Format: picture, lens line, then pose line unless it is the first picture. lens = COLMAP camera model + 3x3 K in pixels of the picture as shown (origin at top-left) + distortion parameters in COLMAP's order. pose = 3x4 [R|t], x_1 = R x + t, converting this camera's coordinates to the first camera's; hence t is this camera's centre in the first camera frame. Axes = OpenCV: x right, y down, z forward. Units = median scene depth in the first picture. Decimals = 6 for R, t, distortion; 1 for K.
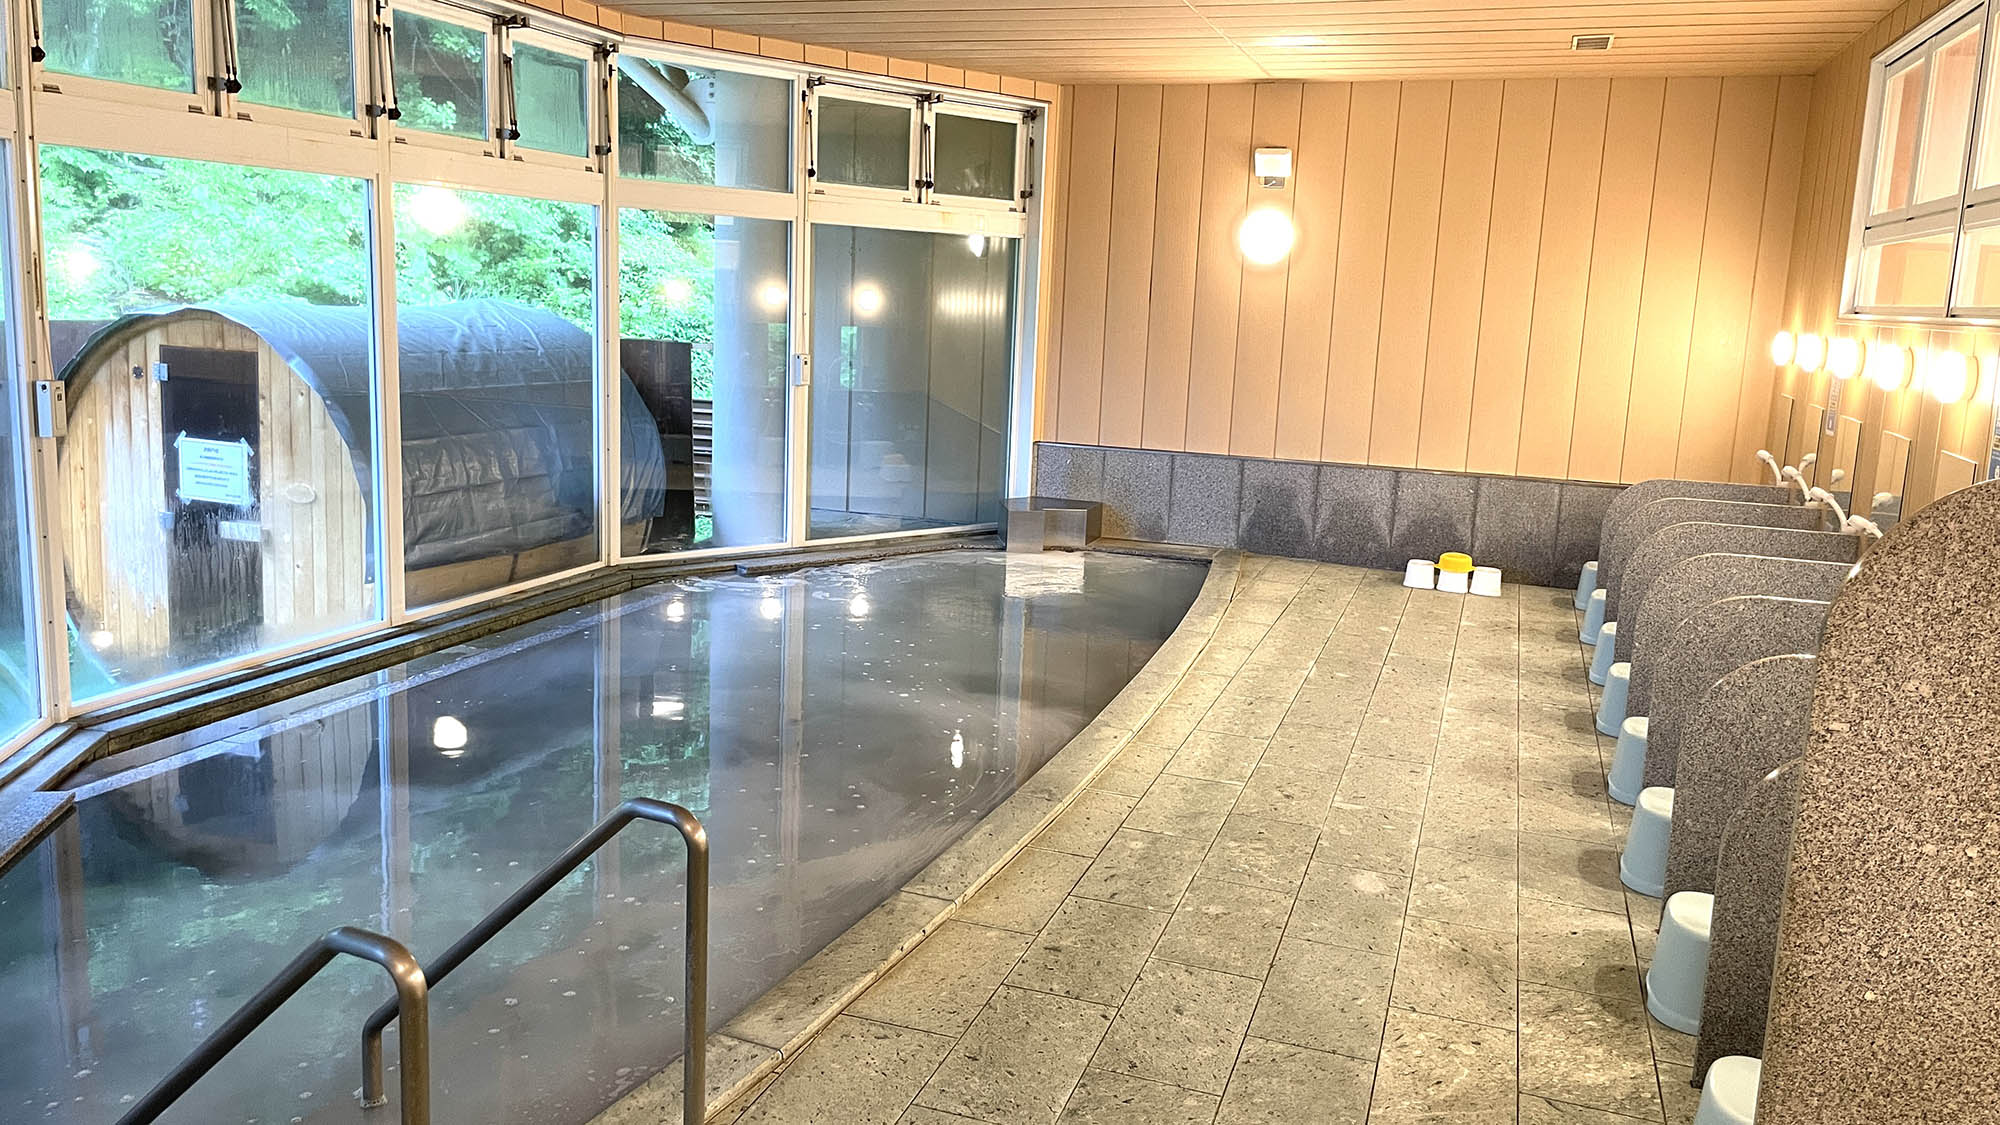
lens RADIAL K [[1520.9, 0, 989.9], [0, 1520.9, 553.3], [0, 0, 1]] dist [0.035831, -0.011471]
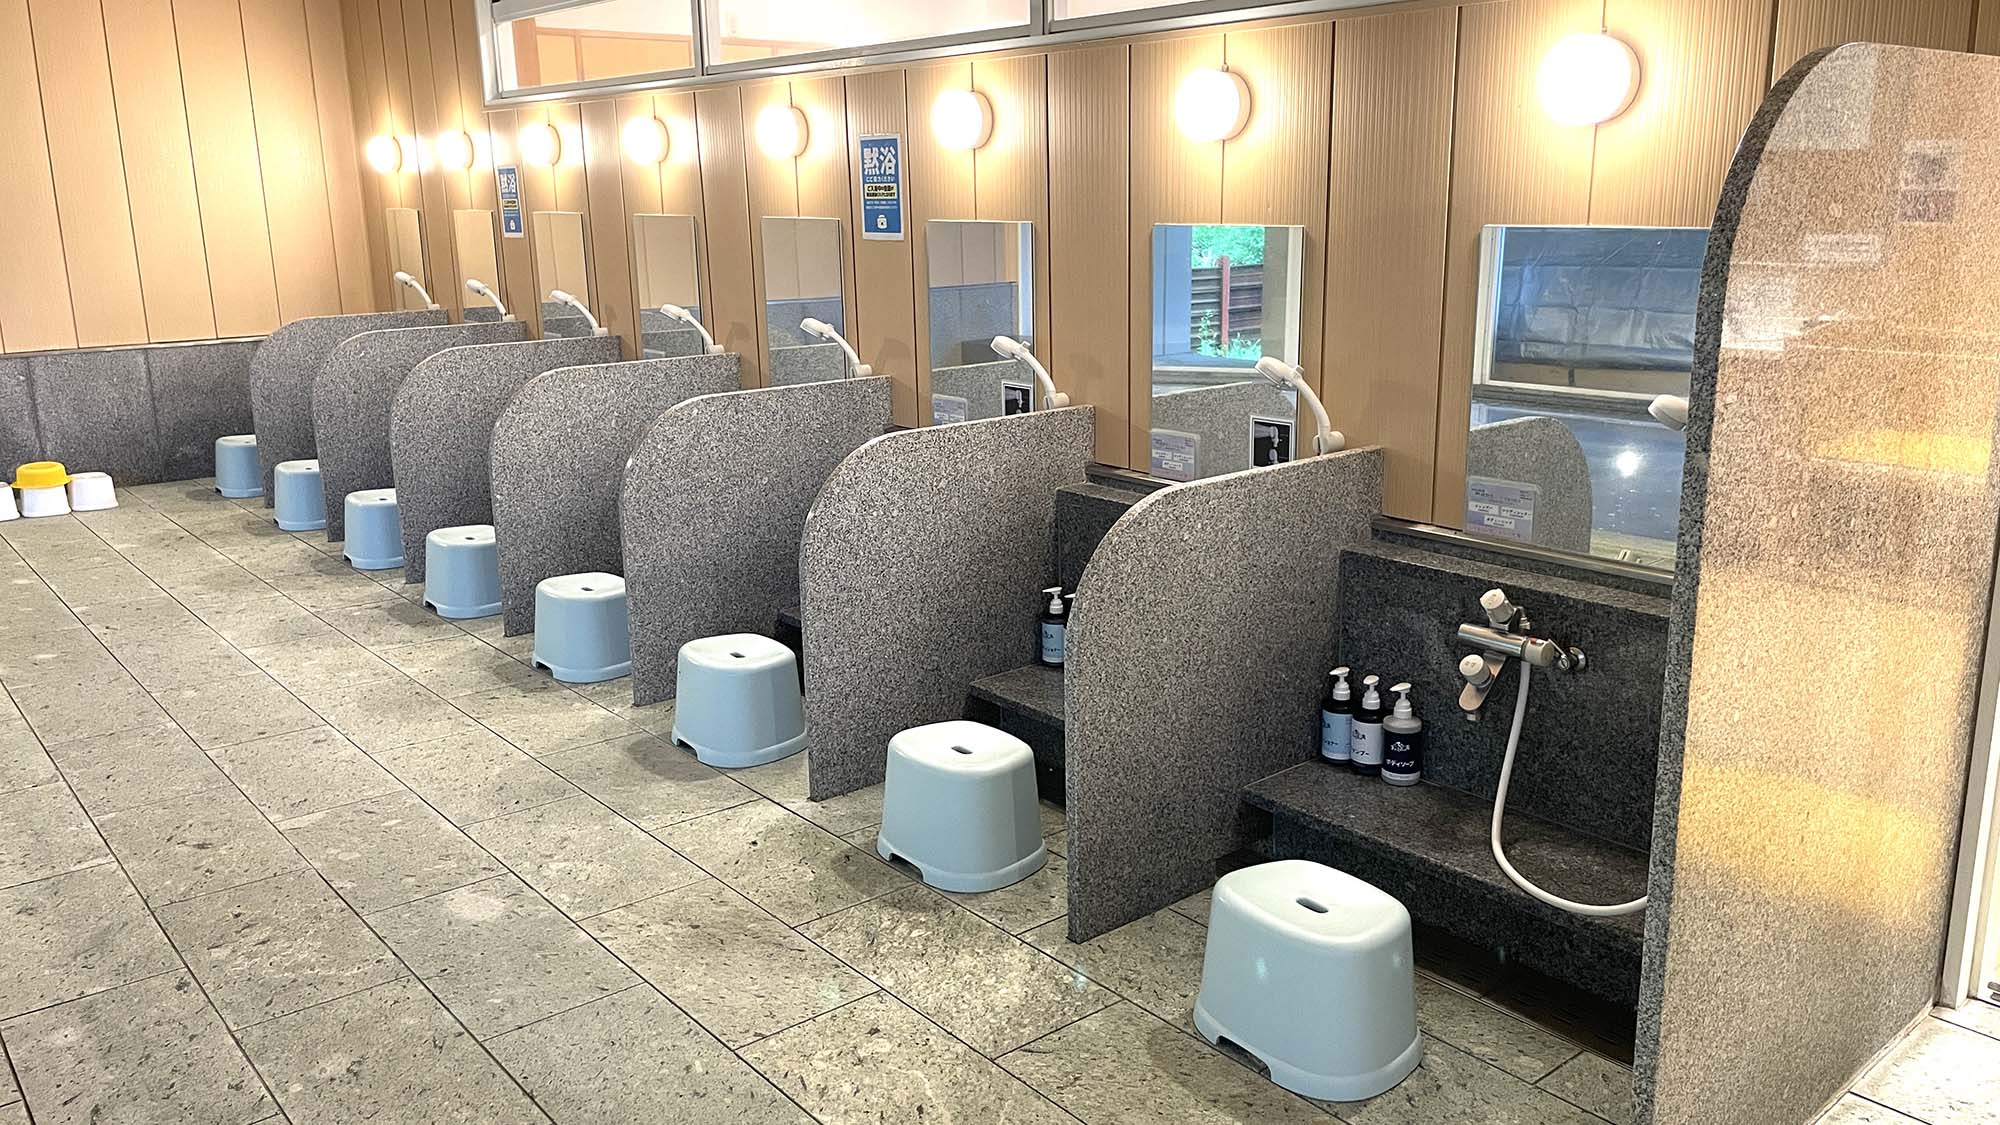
lens RADIAL K [[1520.9, 0, 997.4], [0, 1520.9, 553.5], [0, 0, 1]] dist [0.035831, -0.011471]
pose [[0.516129, -0.255712, 0.817449, -0.107511], [0.189074, 0.964865, 0.182446, -0.009082], [-0.835381, 0.060392, 0.546344, 0.329155]]
